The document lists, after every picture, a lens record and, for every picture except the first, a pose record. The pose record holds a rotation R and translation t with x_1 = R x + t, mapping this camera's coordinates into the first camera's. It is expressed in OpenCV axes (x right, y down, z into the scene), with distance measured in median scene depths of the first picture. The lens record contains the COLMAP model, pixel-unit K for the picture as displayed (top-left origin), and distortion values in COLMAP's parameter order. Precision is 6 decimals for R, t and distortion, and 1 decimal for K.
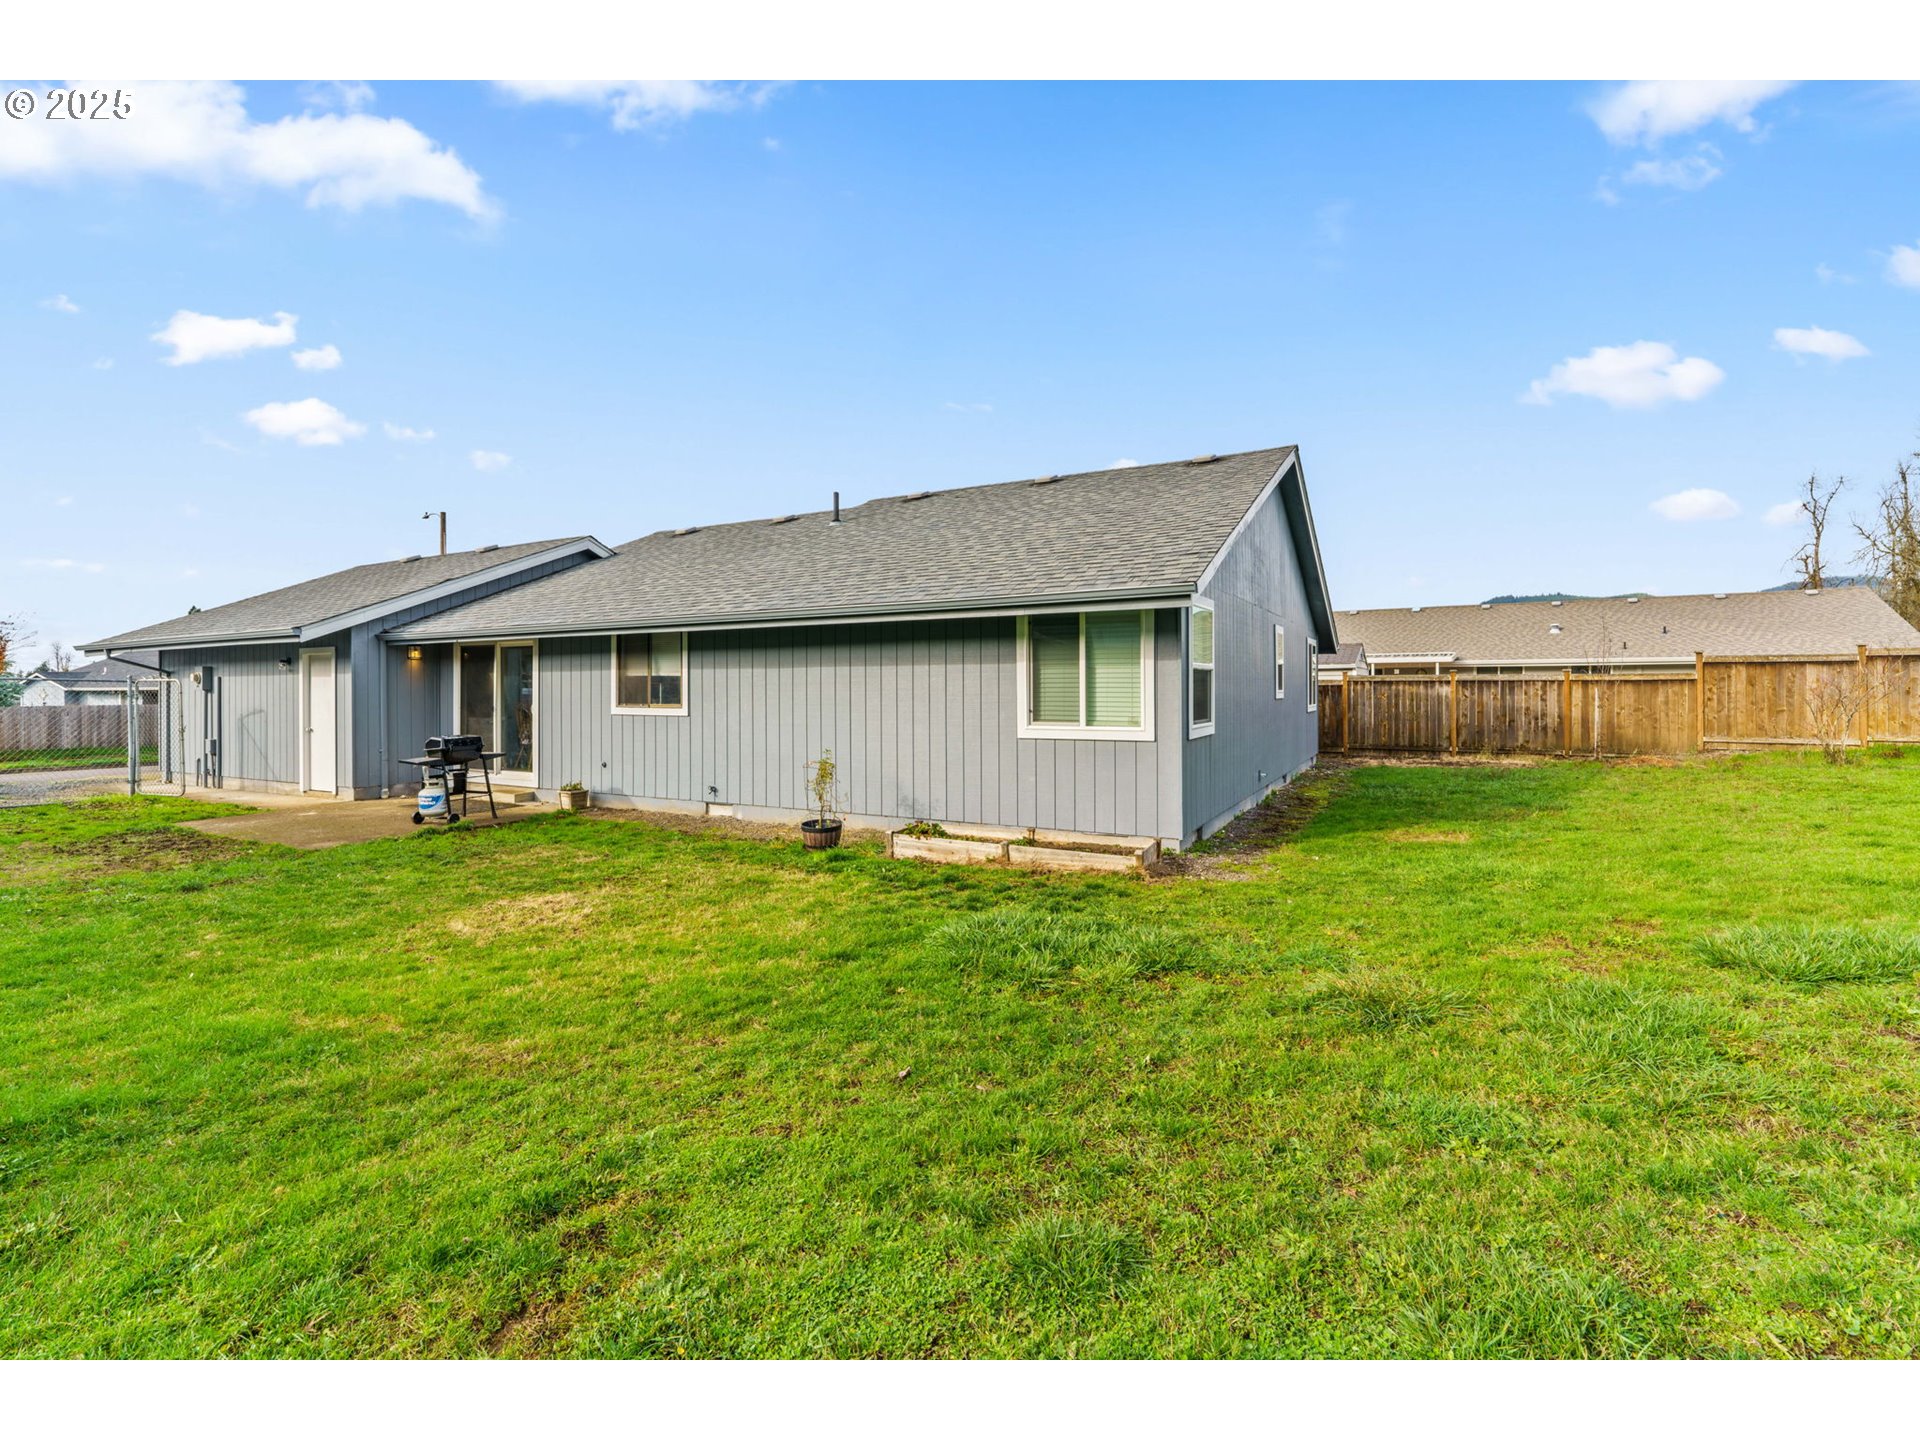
lens RADIAL K [[917.5, 0, 953.8], [0, 917.5, 706.3], [0, 0, 1]] dist [0.000069, 0.001449]
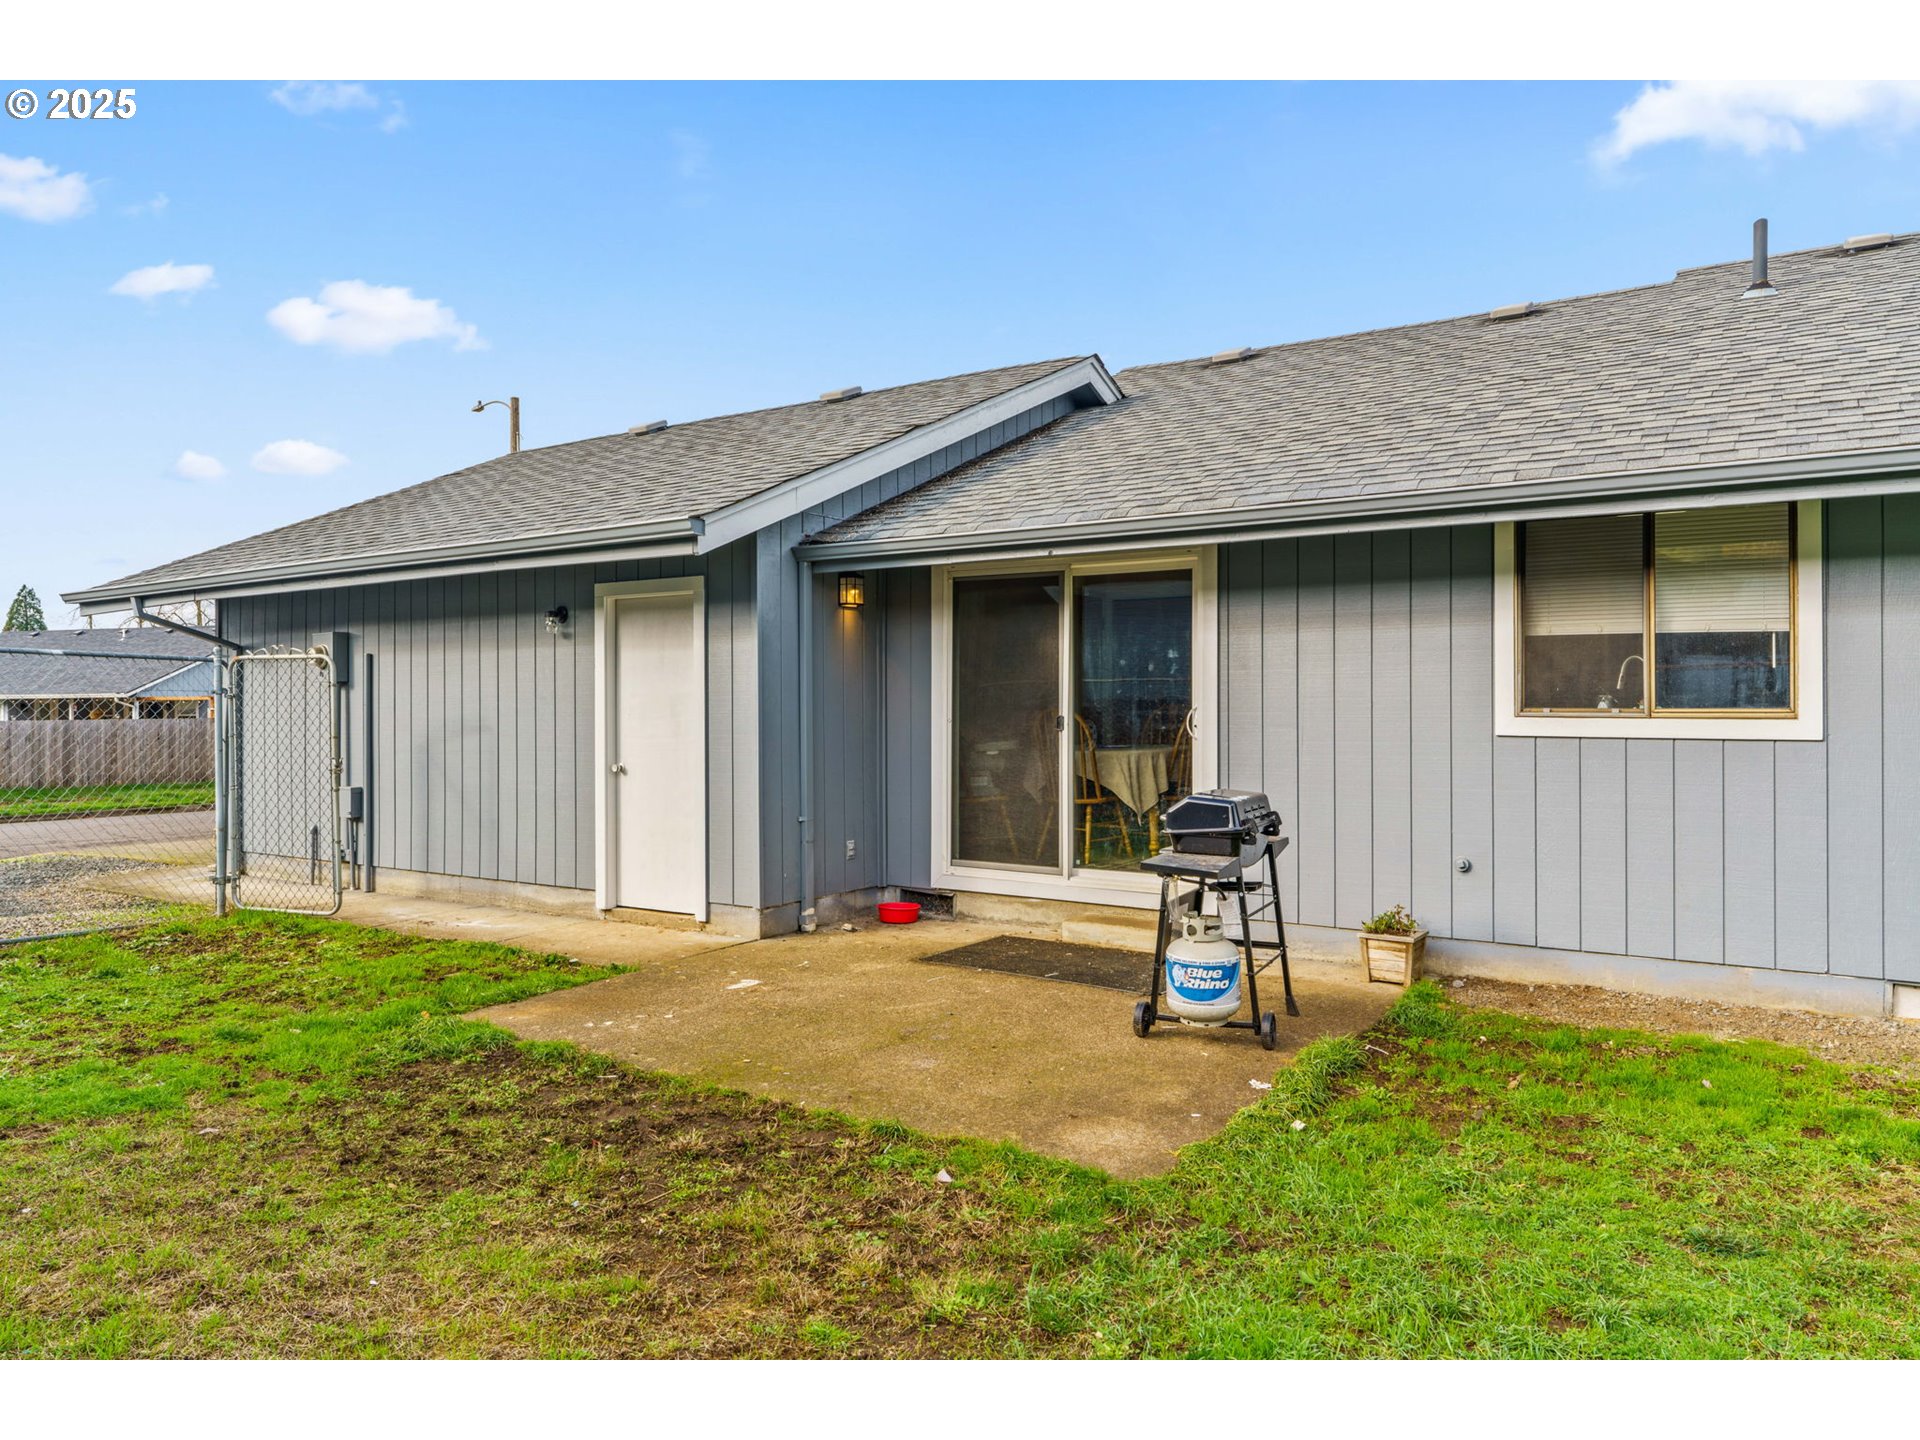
lens RADIAL K [[1386.5, 0, 960.0], [0, 1386.5, 720.0], [0, 0, 1]] dist [0.020999, -0.006589]
pose [[0.995577, 0.002945, -0.093903, -0.396742], [-0.003922, 0.999940, -0.010222, 0.006986], [0.093868, 0.010545, 0.995529, 0.293993]]
